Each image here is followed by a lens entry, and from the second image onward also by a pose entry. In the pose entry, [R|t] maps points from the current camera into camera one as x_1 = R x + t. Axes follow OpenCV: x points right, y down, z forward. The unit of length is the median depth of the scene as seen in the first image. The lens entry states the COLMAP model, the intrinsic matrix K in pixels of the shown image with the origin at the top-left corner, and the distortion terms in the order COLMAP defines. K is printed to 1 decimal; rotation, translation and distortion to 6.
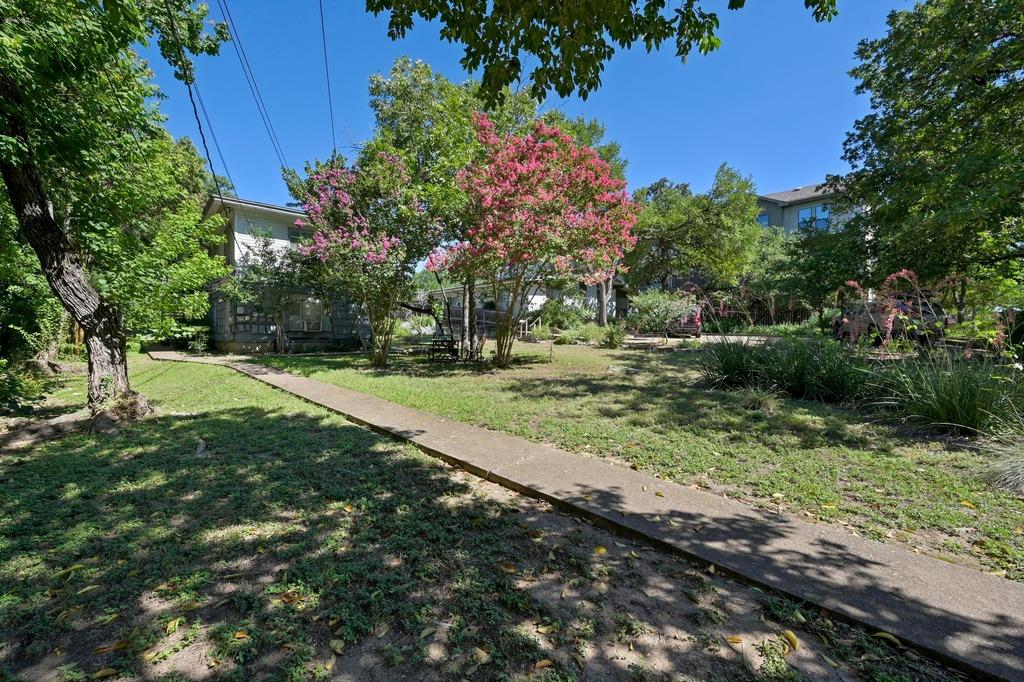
lens RADIAL K [[416.1, 0, 512.3], [0, 416.1, 340.6], [0, 0, 1]] dist [0.000515, -0.000020]
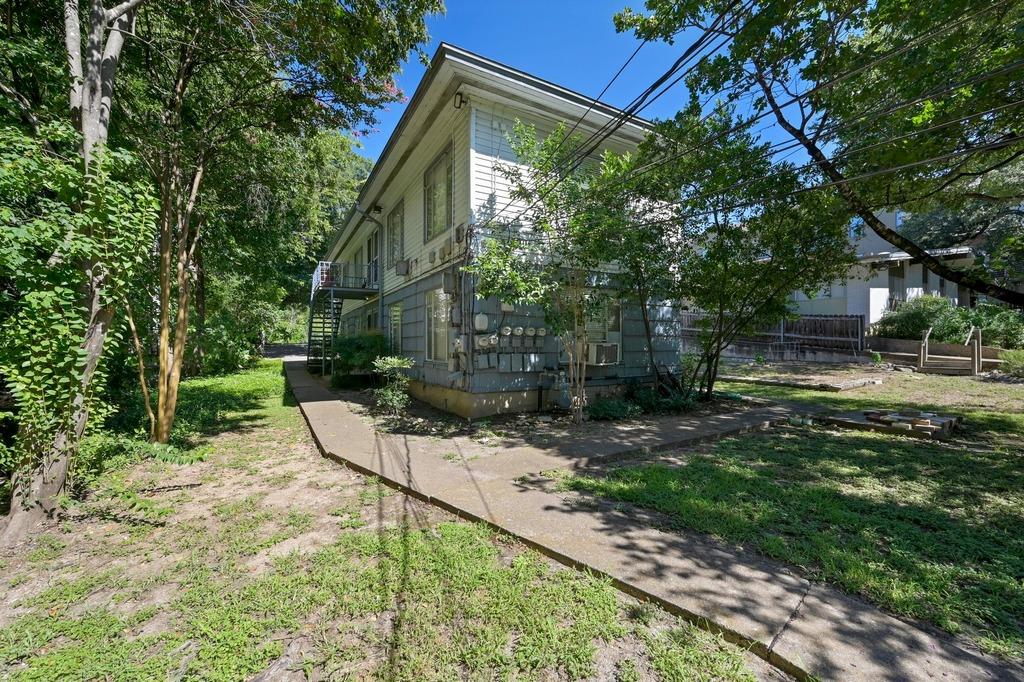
lens RADIAL K [[416.1, 0, 511.5], [0, 416.1, 343.2], [0, 0, 1]] dist [0.000515, -0.000020]
pose [[0.972485, -0.013765, -0.232557, -0.517262], [0.009516, 0.999767, -0.019383, -0.041465], [0.232770, 0.016636, 0.972390, 0.571602]]
